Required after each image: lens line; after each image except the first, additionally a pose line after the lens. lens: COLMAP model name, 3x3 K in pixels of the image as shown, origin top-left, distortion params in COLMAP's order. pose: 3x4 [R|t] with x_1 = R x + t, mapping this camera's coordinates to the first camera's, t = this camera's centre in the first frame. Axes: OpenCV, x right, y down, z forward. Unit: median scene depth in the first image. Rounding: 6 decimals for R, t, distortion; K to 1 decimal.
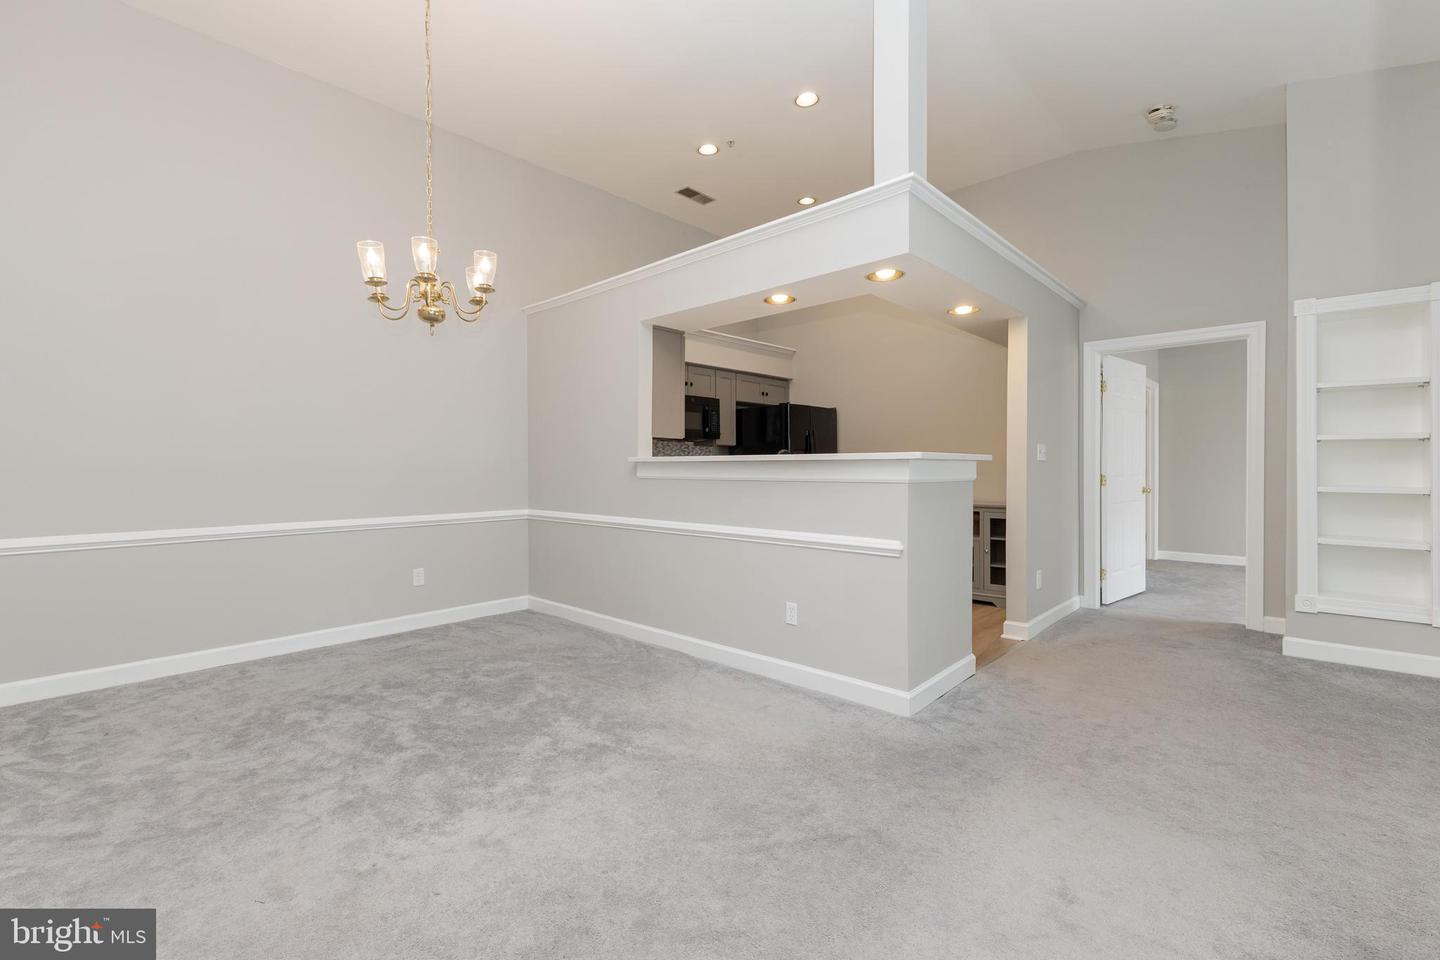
lens RADIAL K [[625.8, 0, 722.6], [0, 625.8, 473.5], [0, 0, 1]] dist [0.000778, 0.000160]
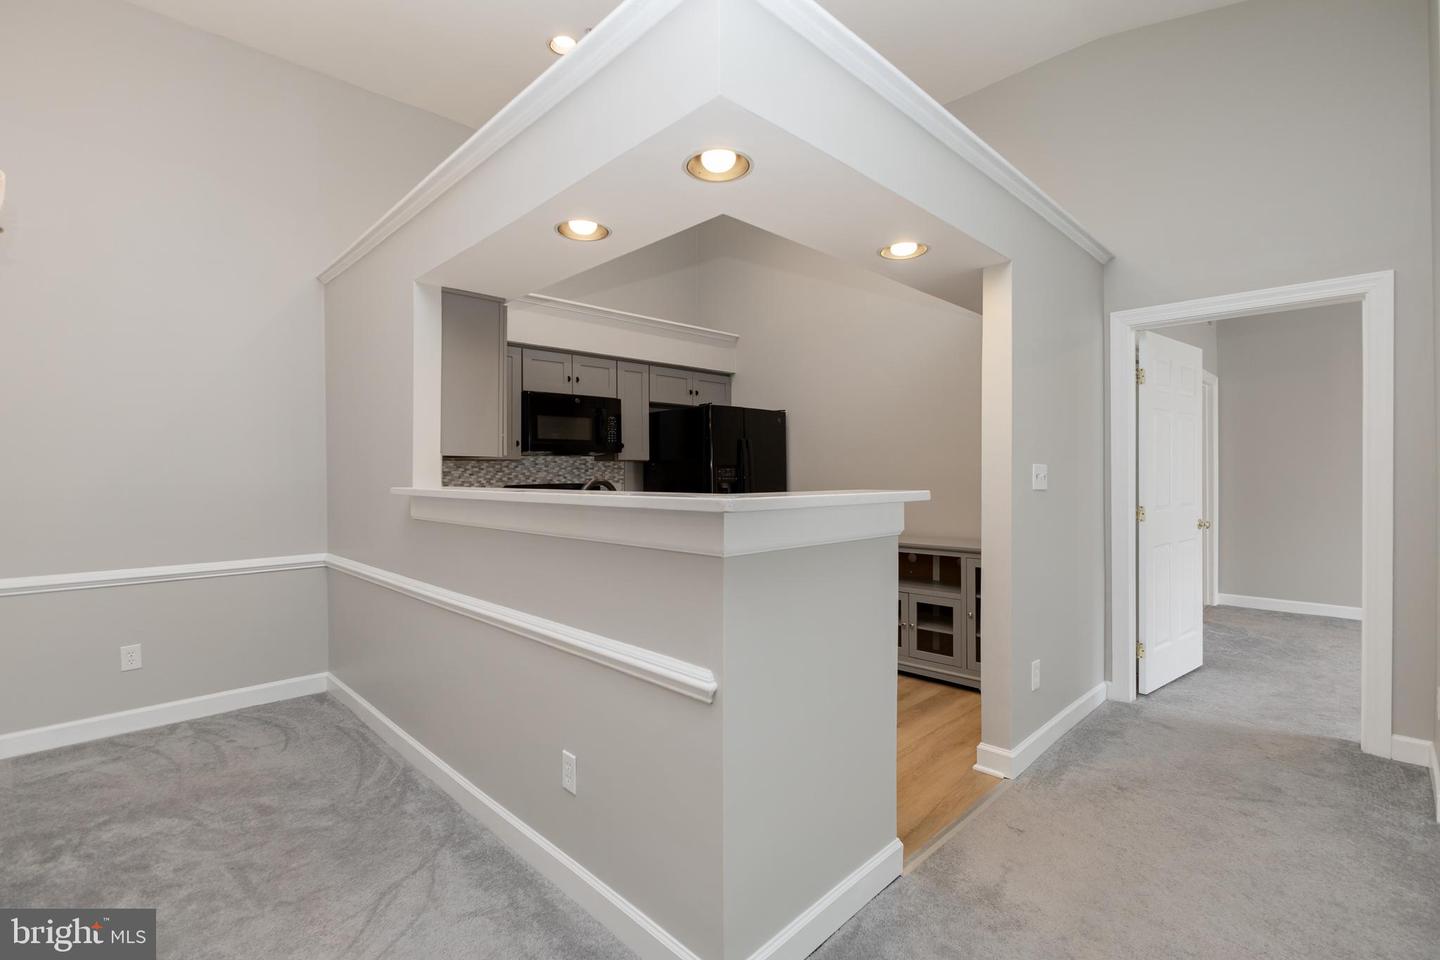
lens RADIAL K [[654.7, 0, 726.0], [0, 654.7, 478.2], [0, 0, 1]] dist [-0.007324, -0.000559]
pose [[0.999443, -0.001816, -0.033334, 0.186569], [0.001704, 0.999993, -0.003407, -0.027531], [0.033340, 0.003349, 0.999438, 0.282641]]
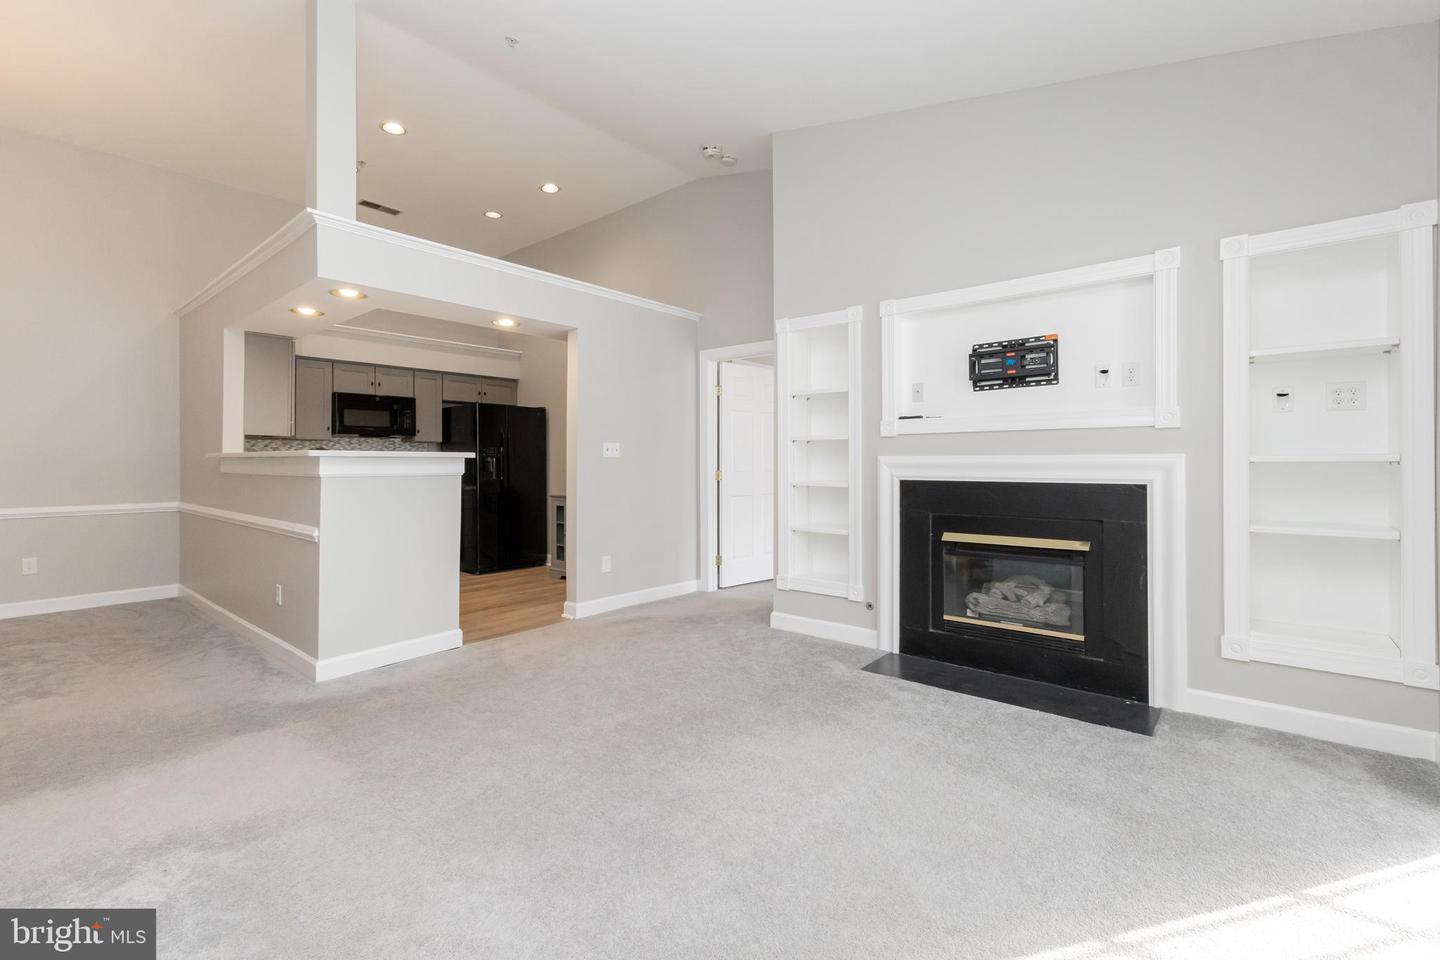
lens RADIAL K [[621.8, 0, 718.7], [0, 621.8, 465.1], [0, 0, 1]] dist [0.000723, 0.000665]
pose [[0.998206, 0.003499, 0.059767, 0.566201], [-0.003088, 0.999971, -0.006965, 0.000057], [-0.059789, 0.006768, 0.998188, -0.104319]]
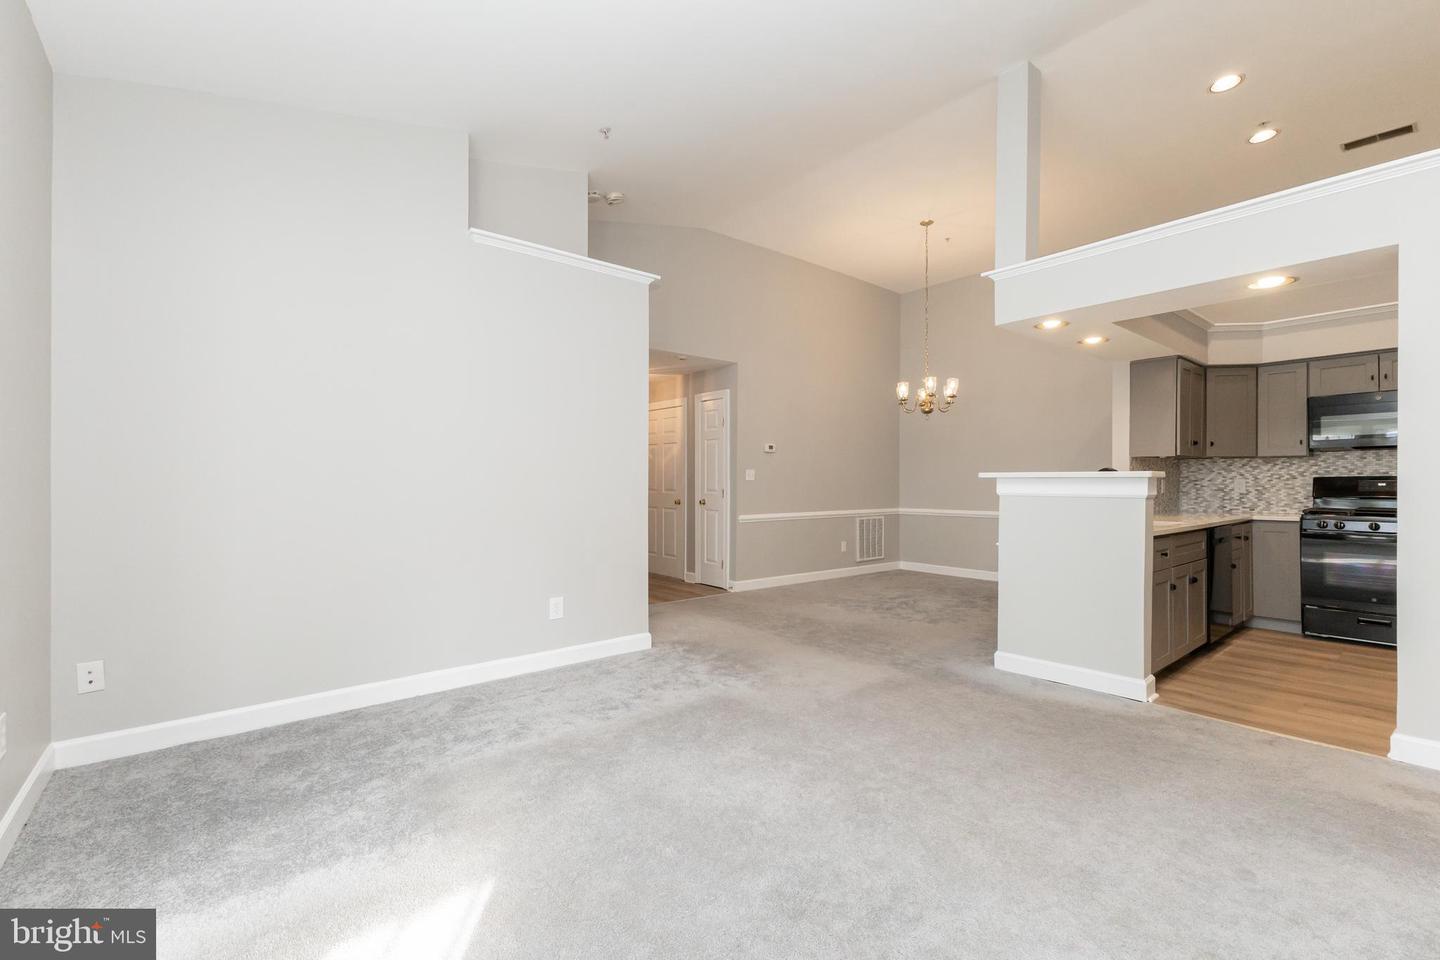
lens RADIAL K [[630.1, 0, 720.0], [0, 630.1, 480.0], [0, 0, 1]] dist [0.001109, 0.000254]
pose [[-0.131371, 0.002587, -0.991330, 1.024488], [-0.010627, 0.999935, 0.004018, -0.009955], [0.991276, 0.011062, -0.131335, 0.349678]]
